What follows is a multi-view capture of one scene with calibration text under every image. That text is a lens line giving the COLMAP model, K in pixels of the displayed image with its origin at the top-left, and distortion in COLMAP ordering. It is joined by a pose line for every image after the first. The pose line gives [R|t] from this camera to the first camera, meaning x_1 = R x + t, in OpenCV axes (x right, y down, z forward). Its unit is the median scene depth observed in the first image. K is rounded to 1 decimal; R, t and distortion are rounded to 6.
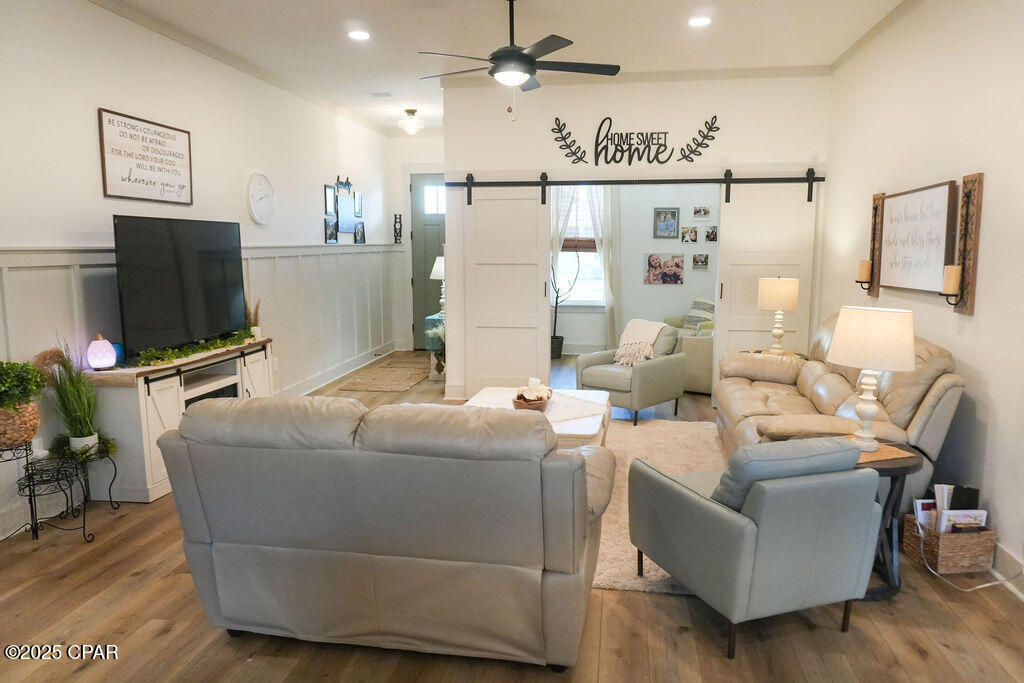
lens RADIAL K [[688.2, 0, 512.0], [0, 688.2, 341.5], [0, 0, 1]] dist [-0.001363, -0.001300]
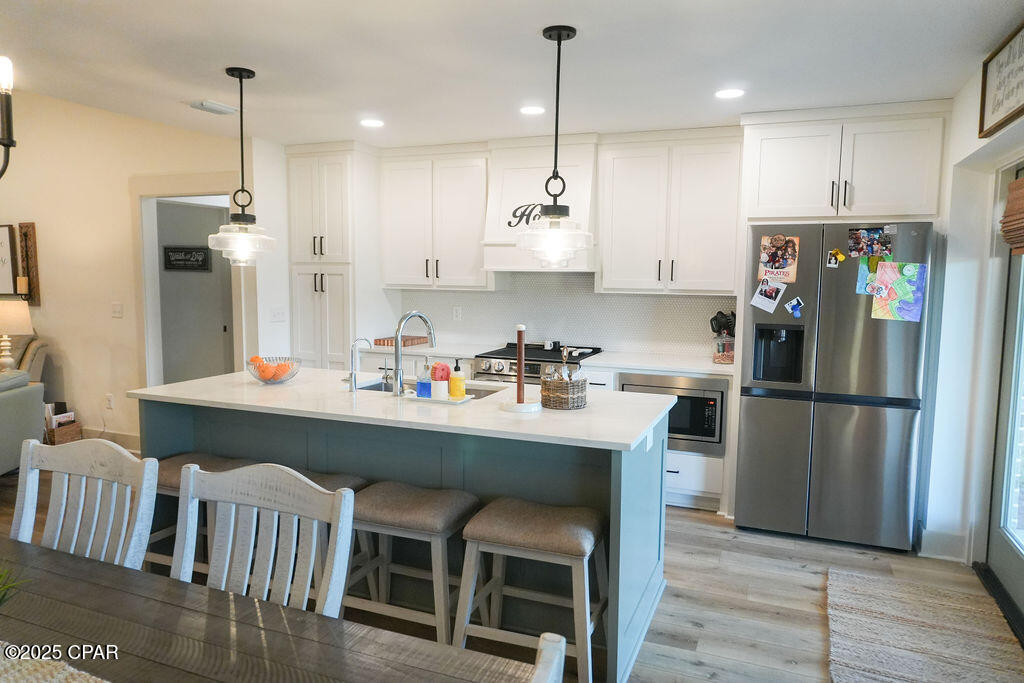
lens RADIAL K [[688.2, 0, 512.0], [0, 688.2, 341.5], [0, 0, 1]] dist [-0.001363, -0.001300]
pose [[0.219948, -0.094393, 0.970934, -0.722944], [0.125496, 0.989775, 0.067796, 0.079303], [-0.967406, 0.106936, 0.229545, -0.499992]]
